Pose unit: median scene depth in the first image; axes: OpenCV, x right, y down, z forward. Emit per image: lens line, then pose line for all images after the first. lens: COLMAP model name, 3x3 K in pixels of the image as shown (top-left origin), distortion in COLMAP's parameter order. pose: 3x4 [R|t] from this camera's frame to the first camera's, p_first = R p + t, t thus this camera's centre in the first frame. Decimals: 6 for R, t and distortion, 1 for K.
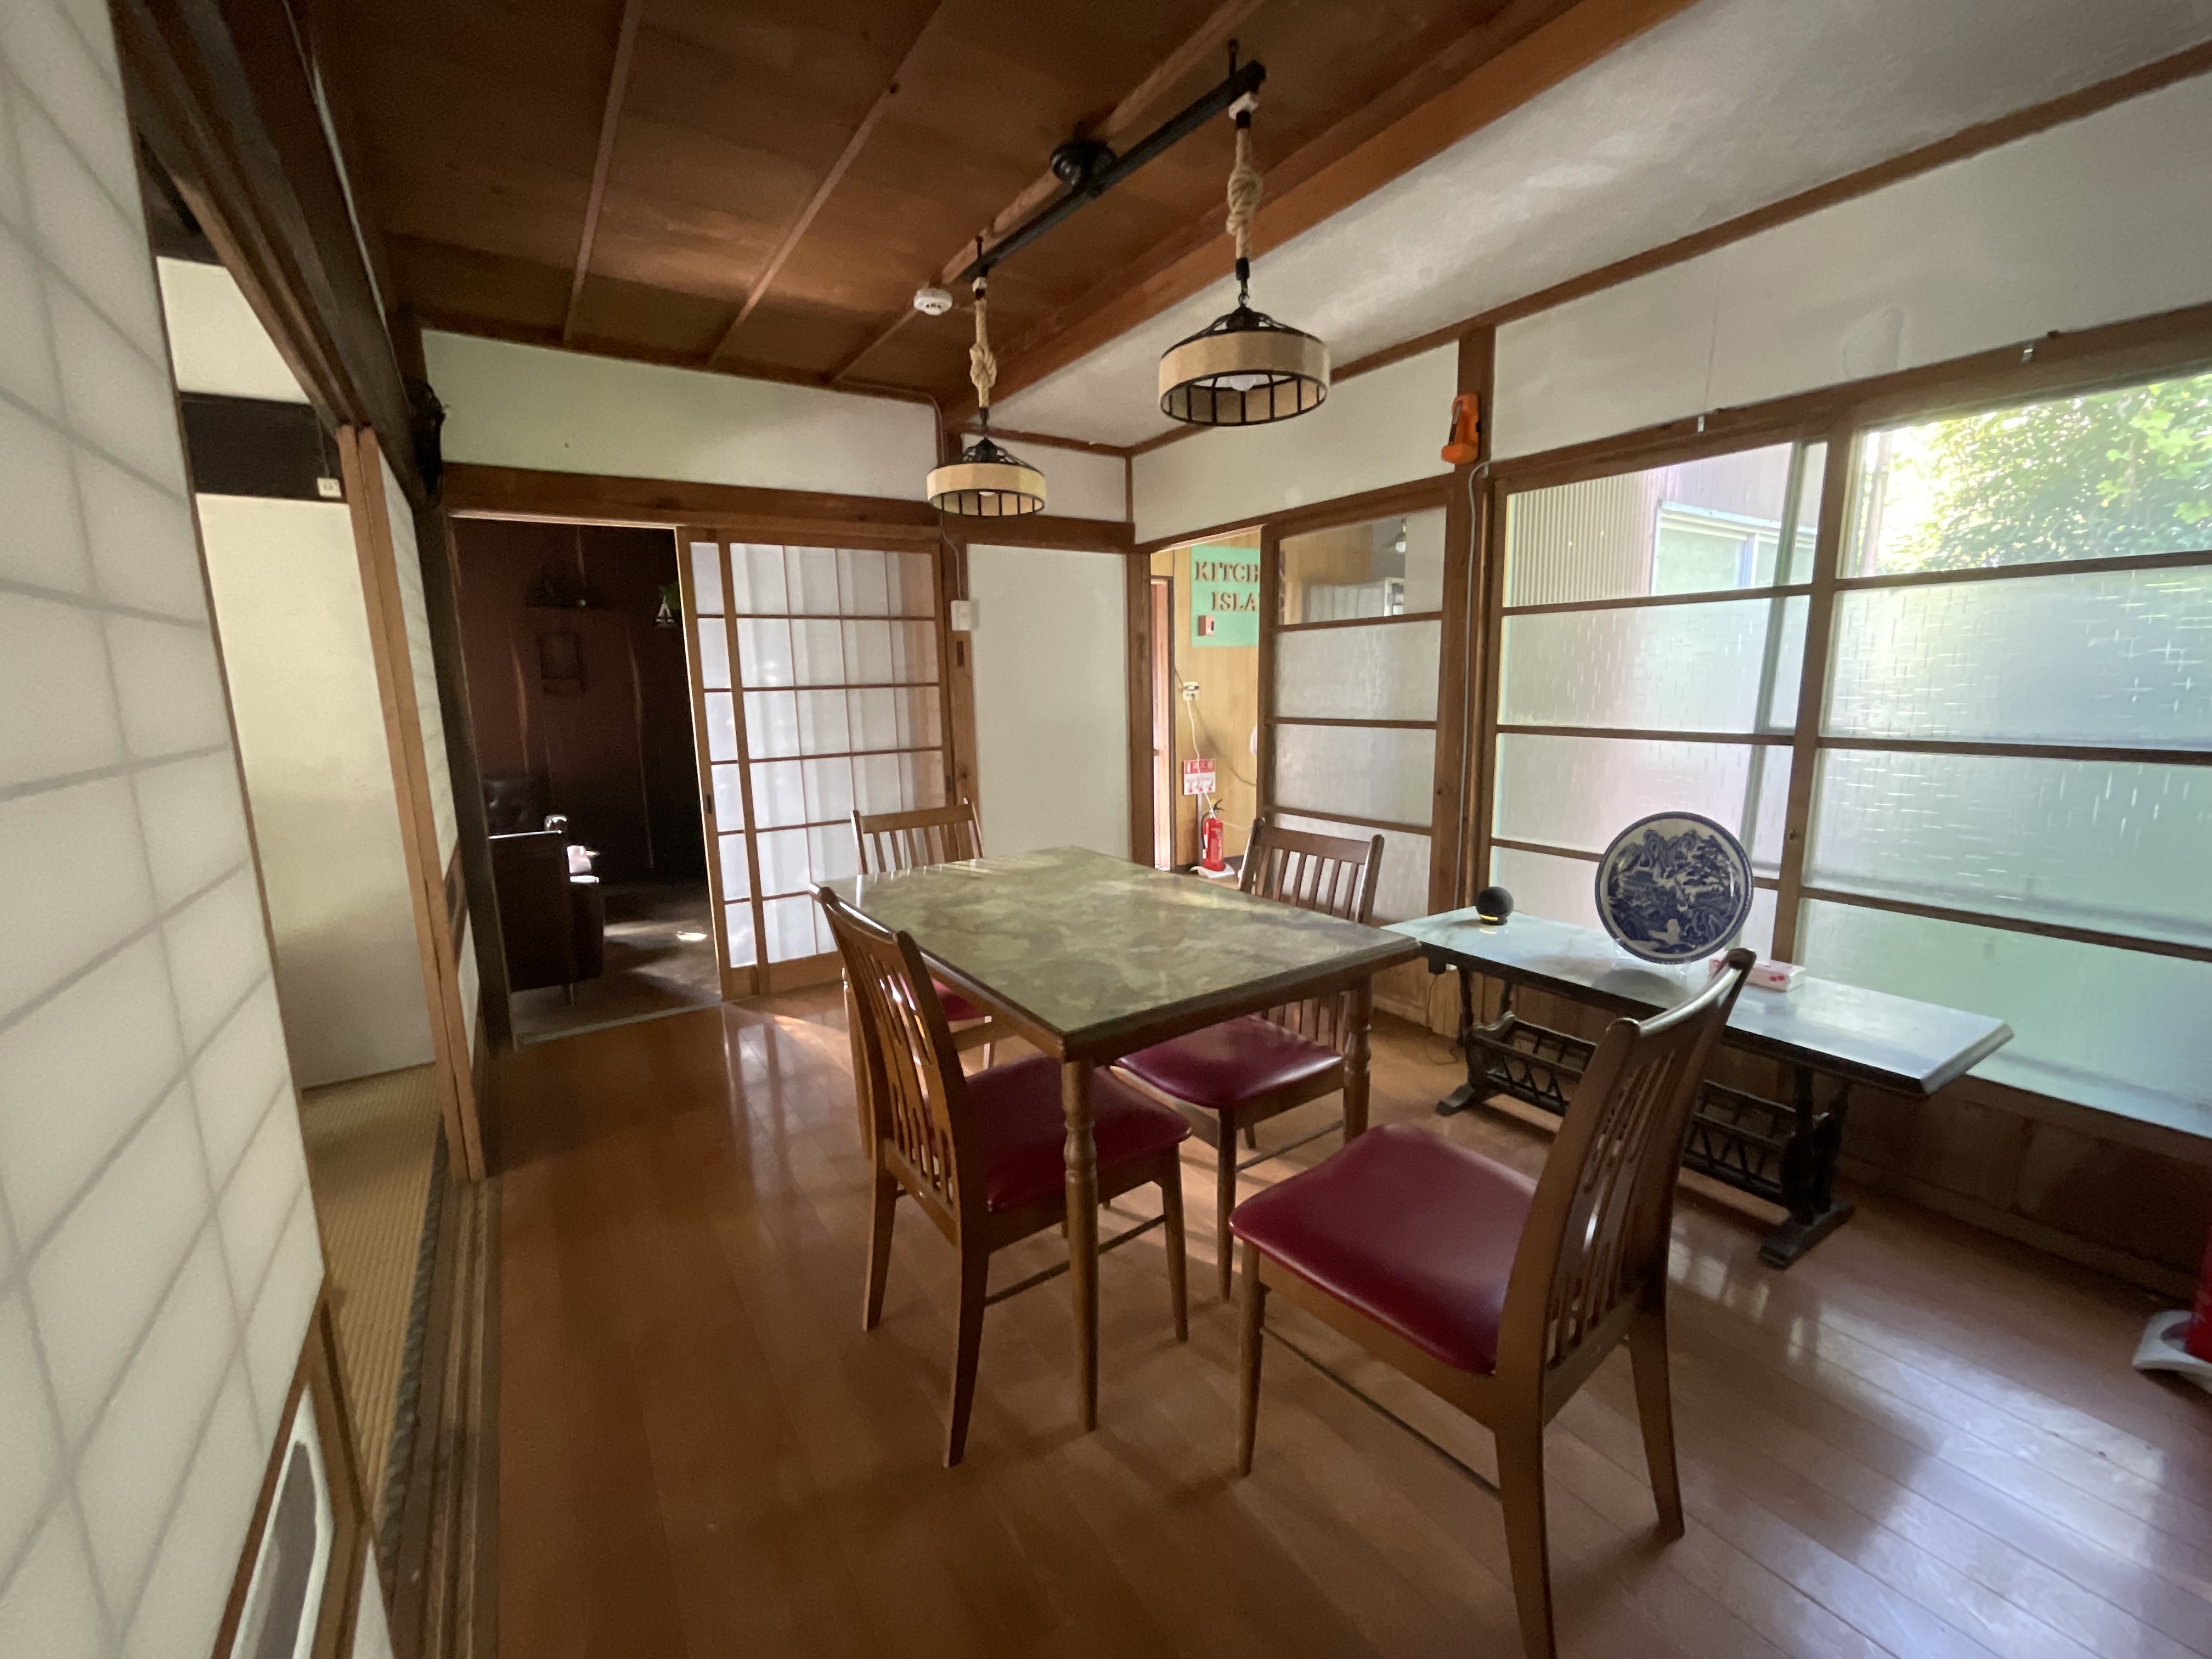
lens RADIAL K [[900.2, 0, 1108.0], [0, 900.2, 826.1], [0, 0, 1]] dist [-0.001933, 0.001938]
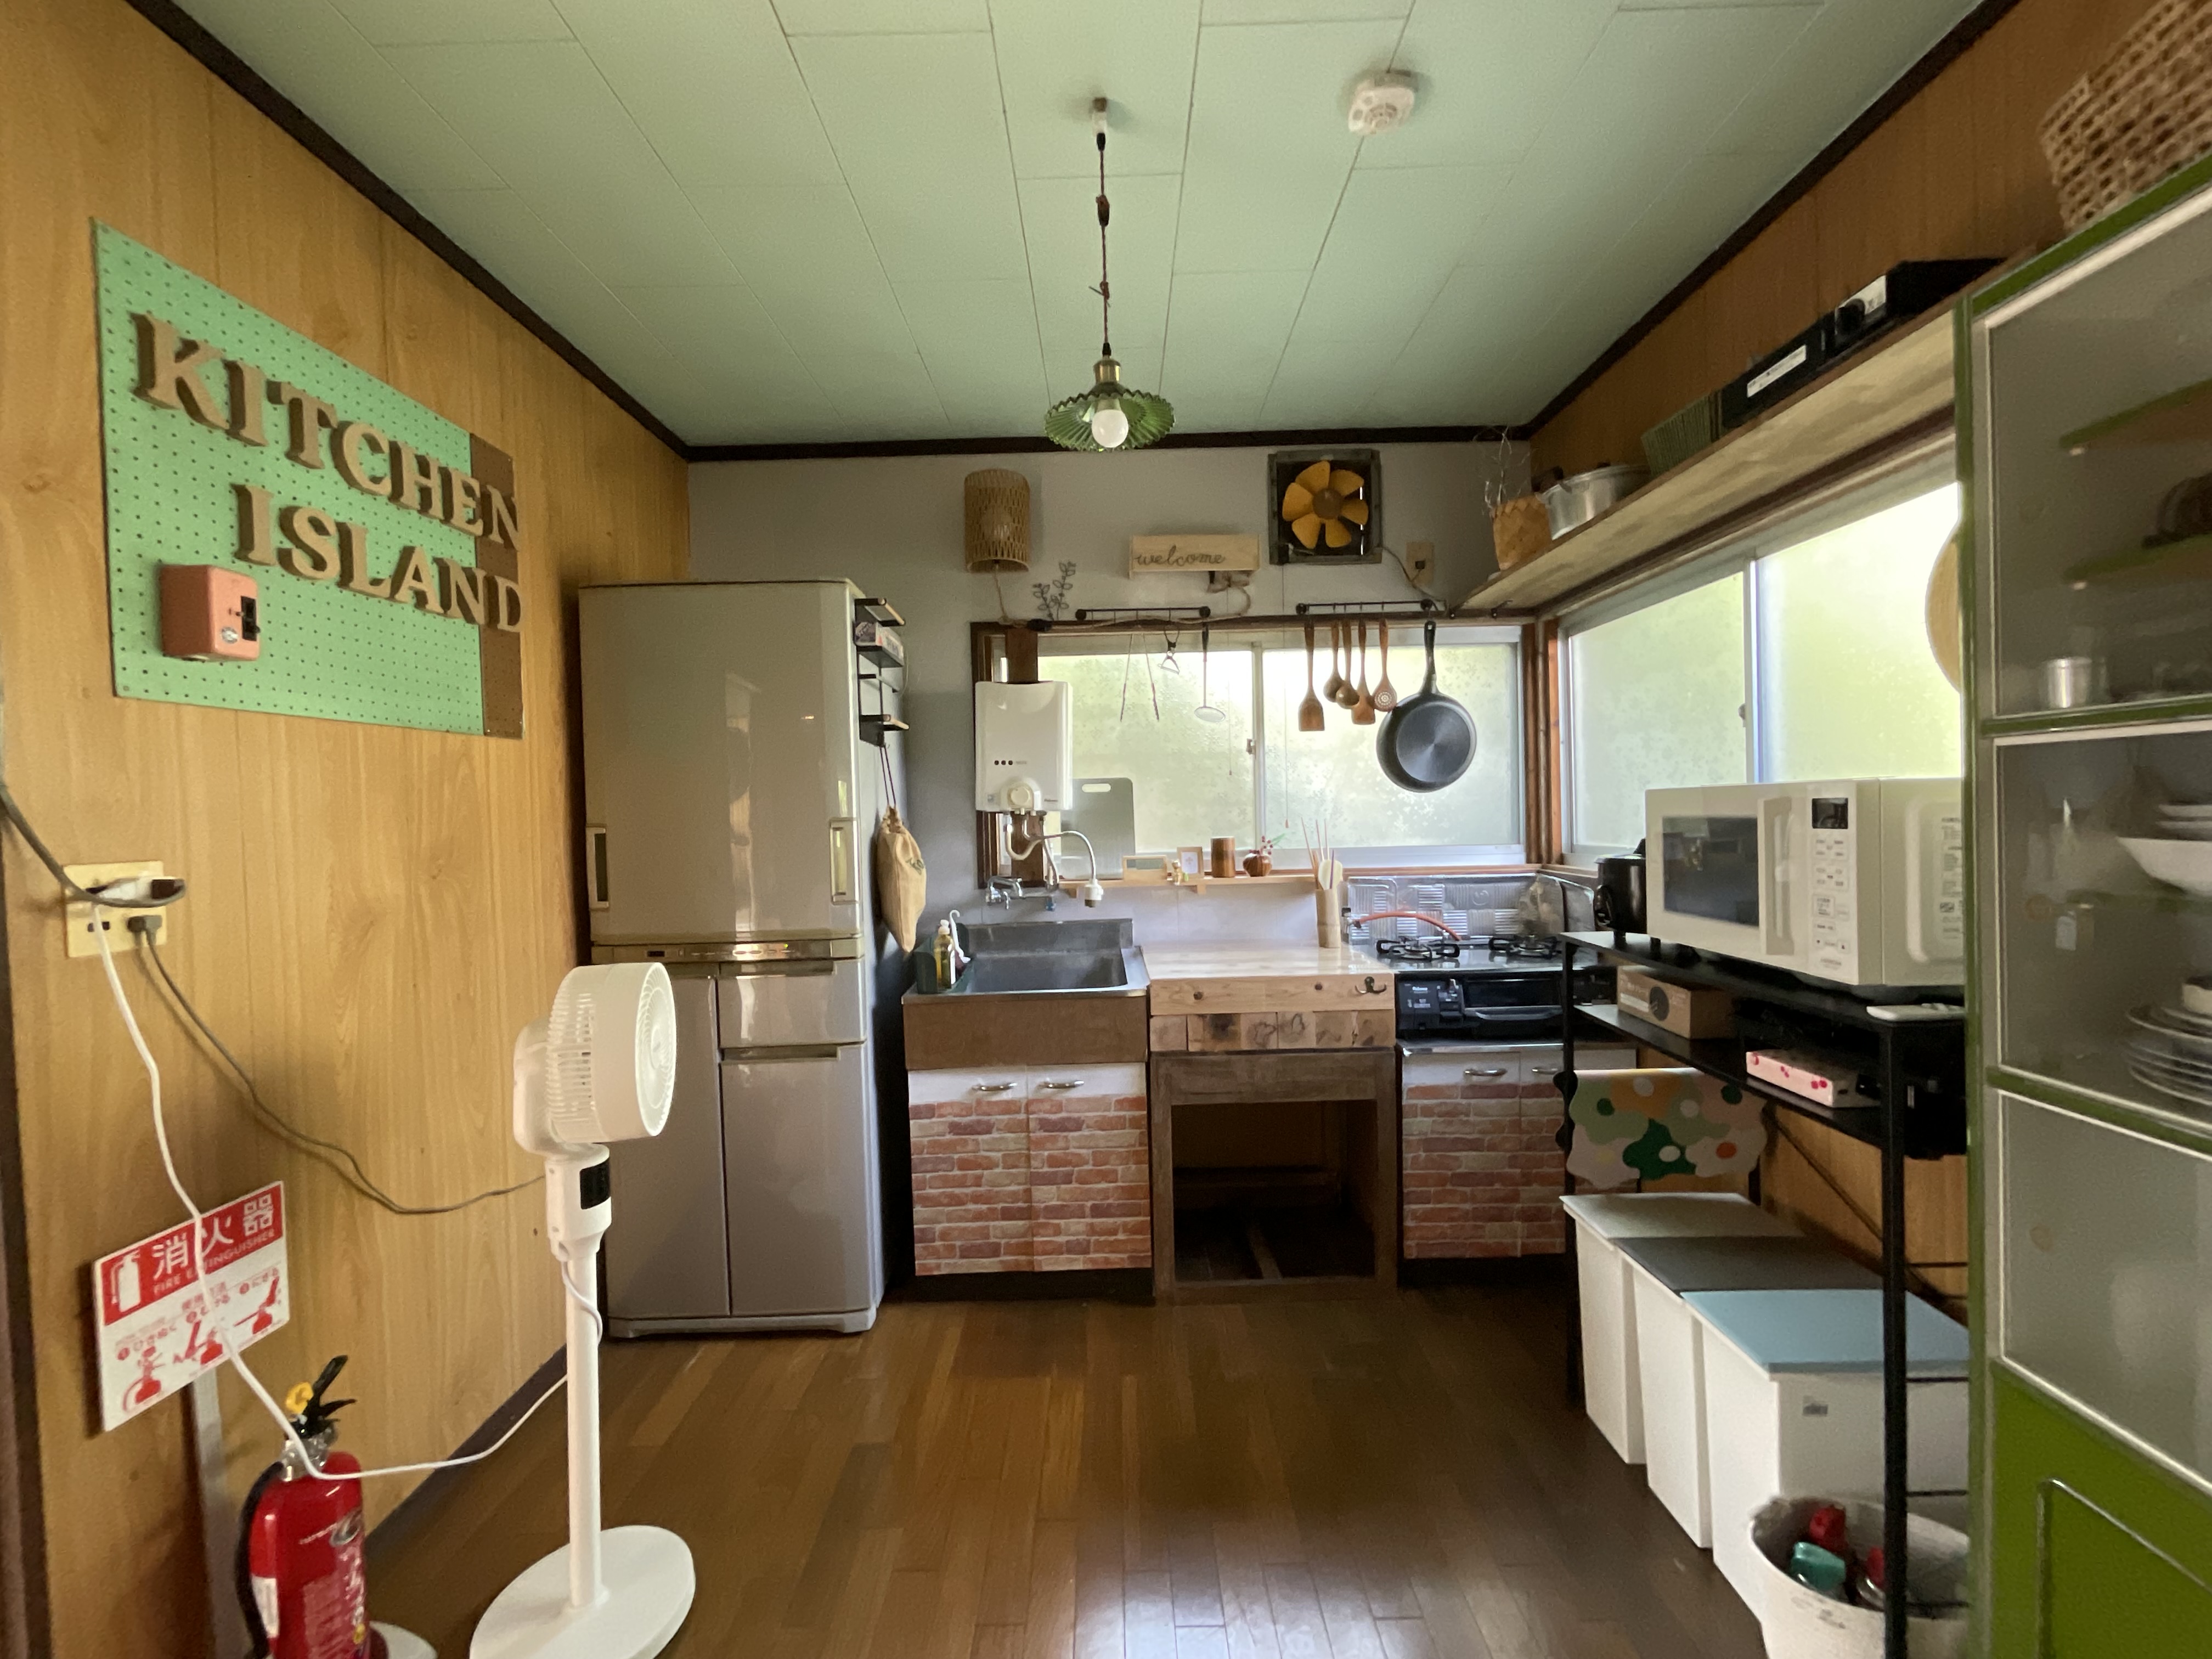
lens RADIAL K [[900.2, 0, 1100.6], [0, 900.2, 828.0], [0, 0, 1]] dist [-0.001933, 0.001938]
pose [[0.565531, -0.015166, 0.824588, 0.048028], [0.151128, 0.984806, -0.085536, -0.115817], [-0.810762, 0.172992, 0.559230, 0.693479]]
